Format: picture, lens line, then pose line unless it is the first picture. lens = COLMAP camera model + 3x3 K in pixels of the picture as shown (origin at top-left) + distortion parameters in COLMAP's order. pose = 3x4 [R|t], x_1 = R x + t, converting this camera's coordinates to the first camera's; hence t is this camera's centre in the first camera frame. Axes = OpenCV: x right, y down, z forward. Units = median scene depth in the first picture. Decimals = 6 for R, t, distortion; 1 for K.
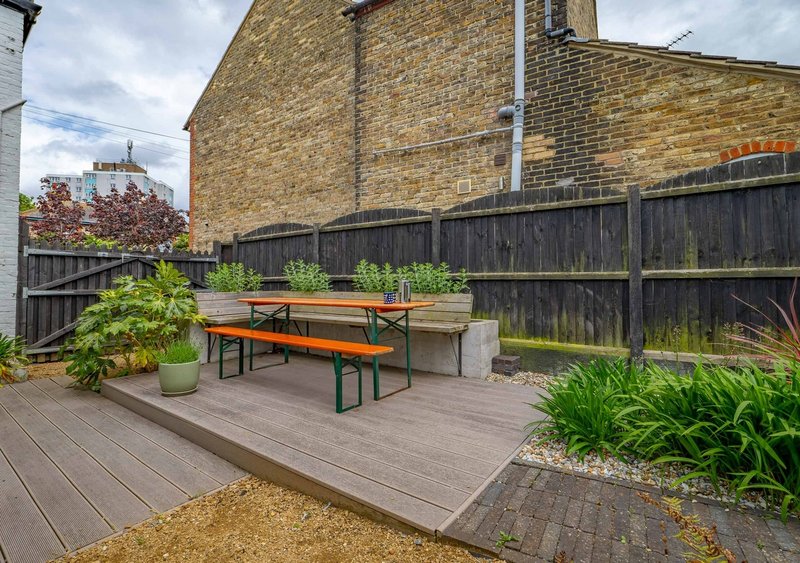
lens RADIAL K [[391.4, 0, 401.4], [0, 391.4, 276.8], [0, 0, 1]] dist [-0.007453, -0.001494]
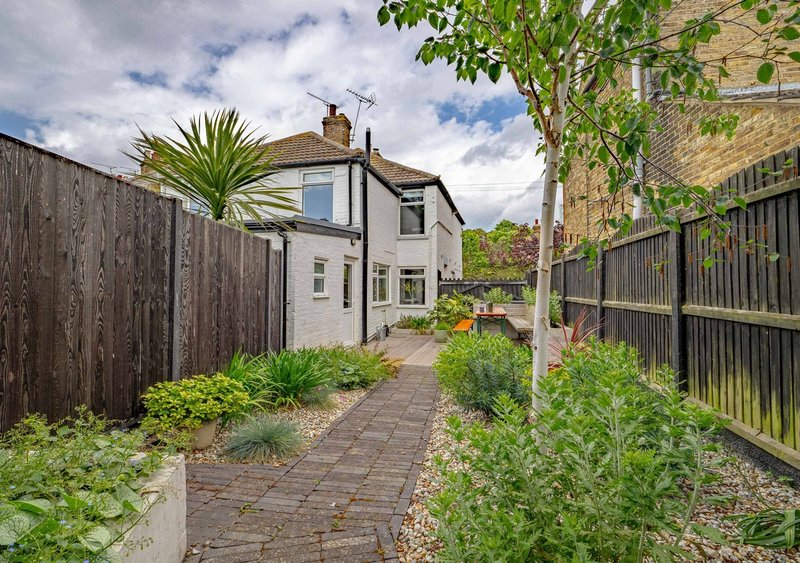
lens RADIAL K [[391.4, 0, 401.4], [0, 391.4, 276.8], [0, 0, 1]] dist [-0.007453, -0.001494]
pose [[0.414357, -0.027772, -0.909691, 1.245102], [0.019031, 0.999580, -0.021847, -0.066649], [0.909915, -0.008260, 0.414712, -0.212752]]
